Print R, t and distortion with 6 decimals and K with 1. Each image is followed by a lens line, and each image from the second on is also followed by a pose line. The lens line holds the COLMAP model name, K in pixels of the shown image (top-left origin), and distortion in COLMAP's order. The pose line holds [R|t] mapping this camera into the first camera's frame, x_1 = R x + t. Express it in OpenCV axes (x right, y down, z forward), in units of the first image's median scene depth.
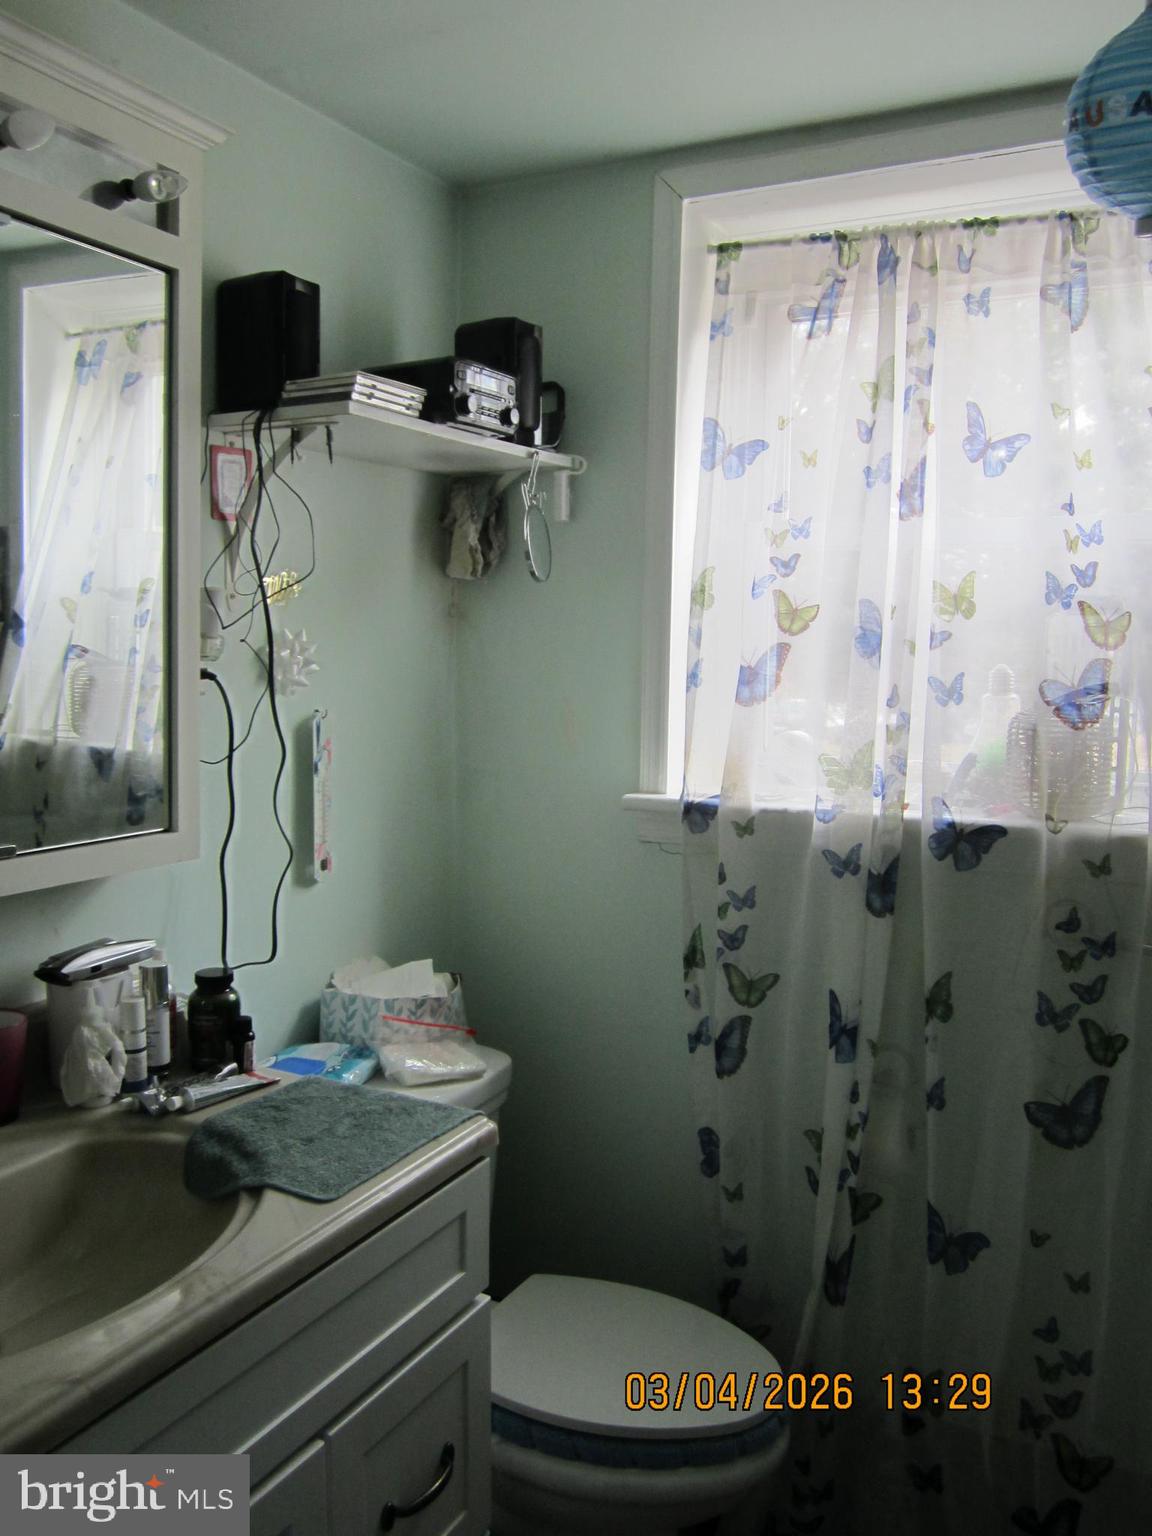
lens RADIAL K [[1265.5, 0, 571.8], [0, 1265.5, 767.2], [0, 0, 1]] dist [-0.045049, 0.005787]
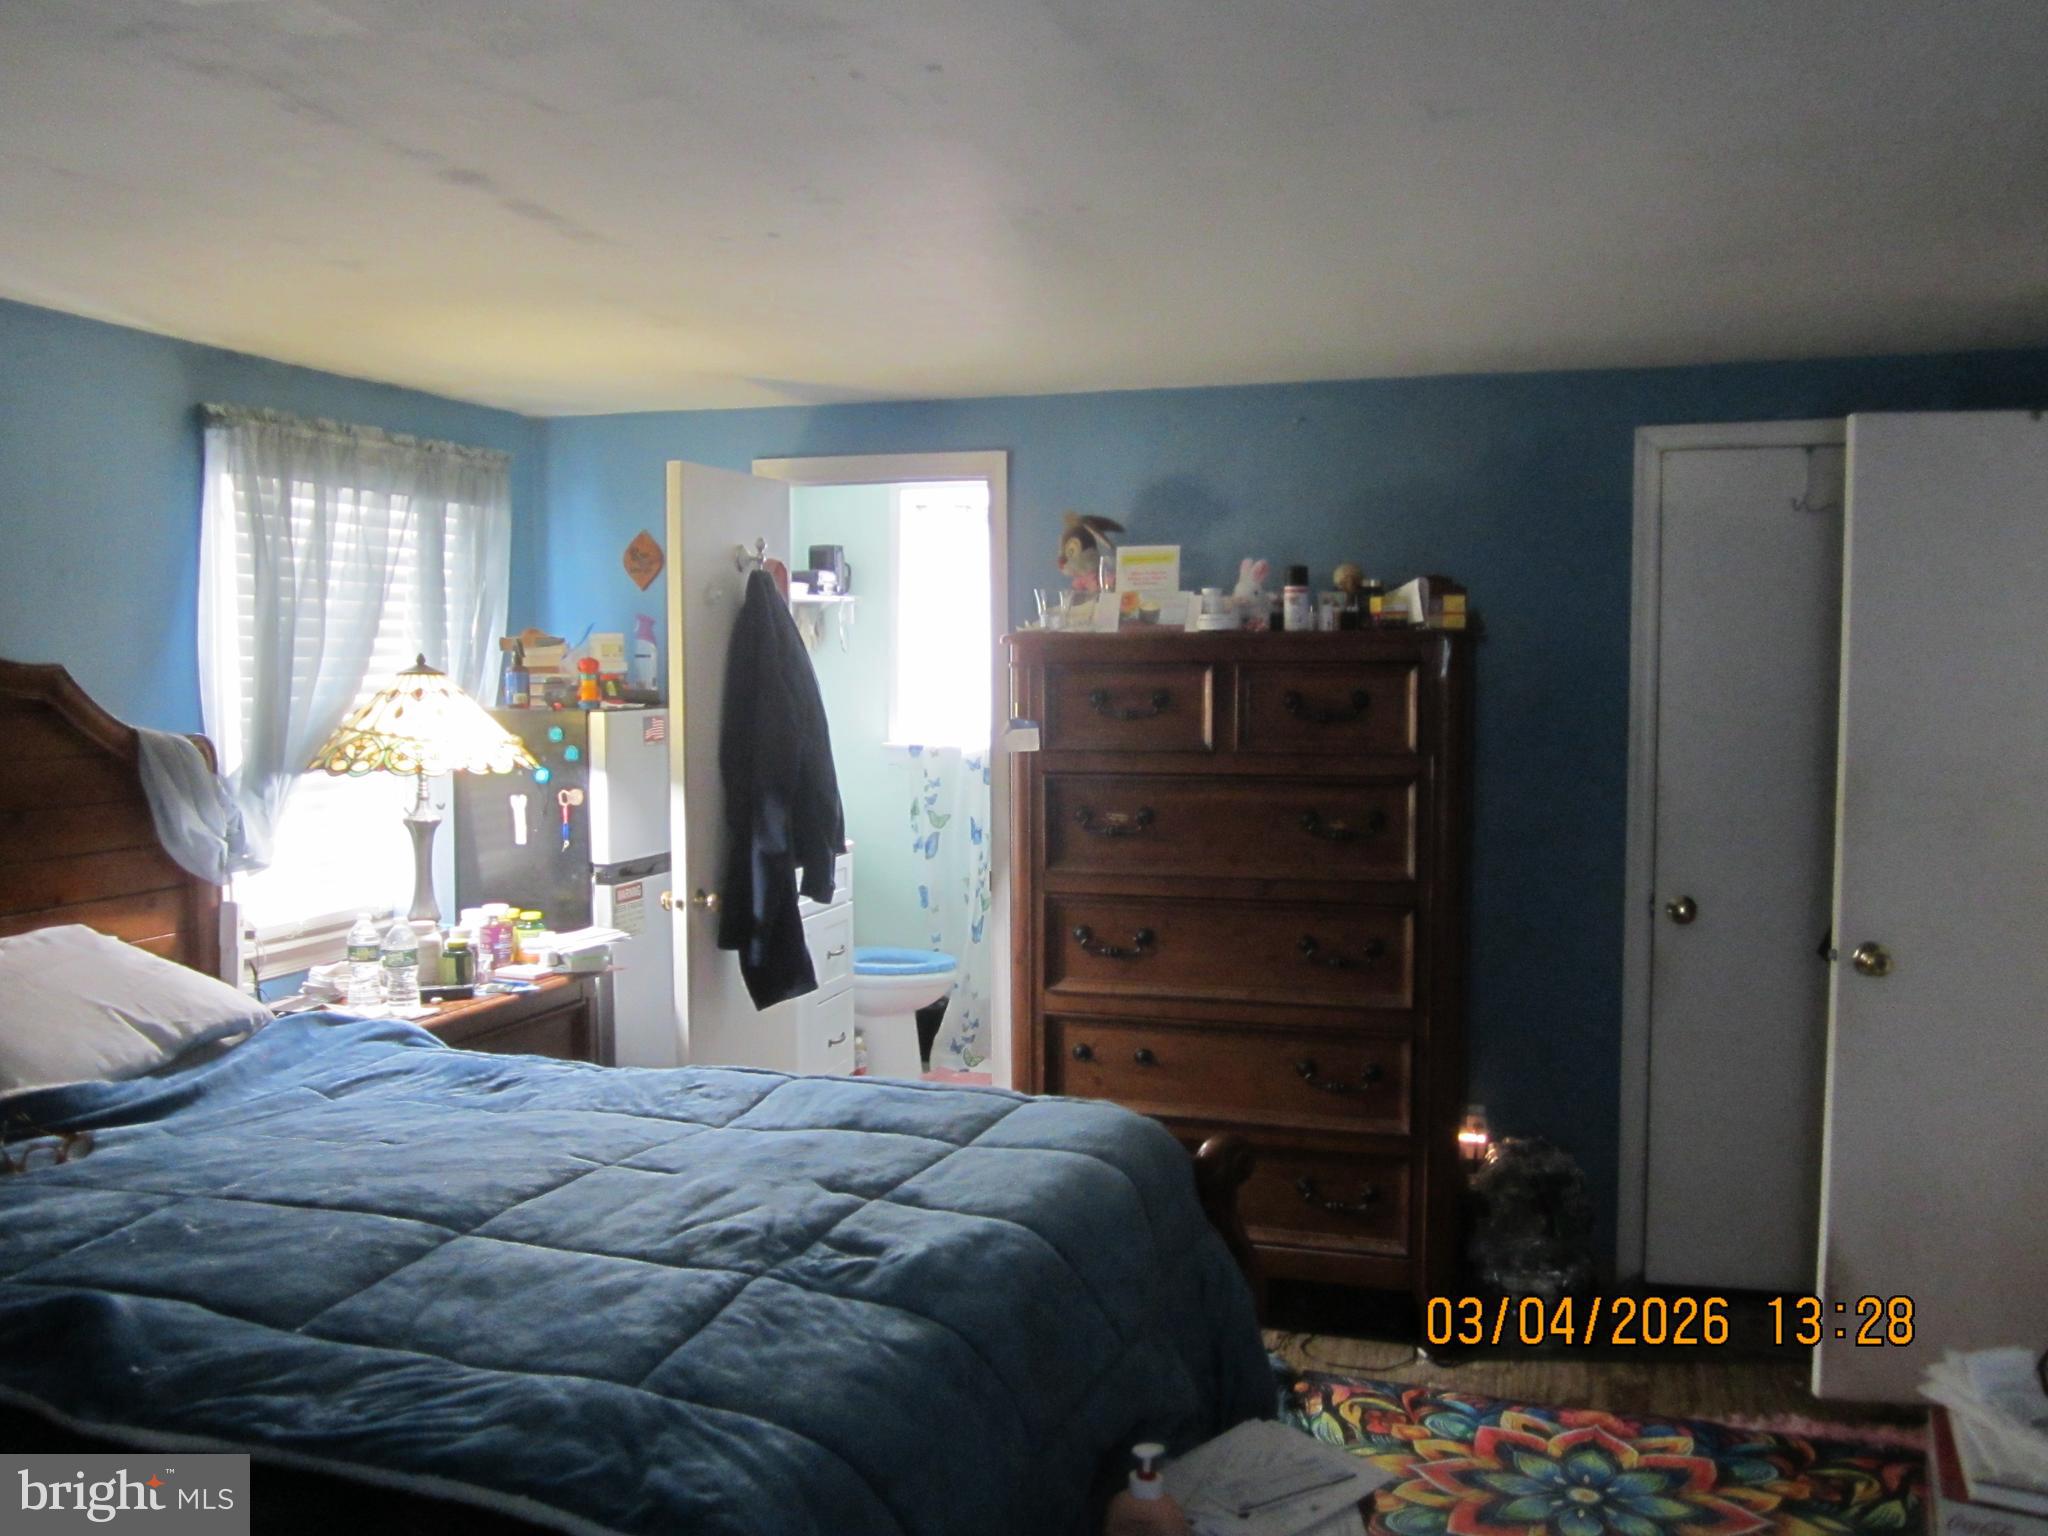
lens RADIAL K [[1687.3, 0, 1026.9], [0, 1687.3, 767.1], [0, 0, 1]] dist [-0.045049, 0.005787]
pose [[0.984475, -0.021405, 0.174214, -0.249553], [0.026487, 0.999287, -0.026897, 0.164307], [-0.173514, 0.031094, 0.984340, -2.182176]]
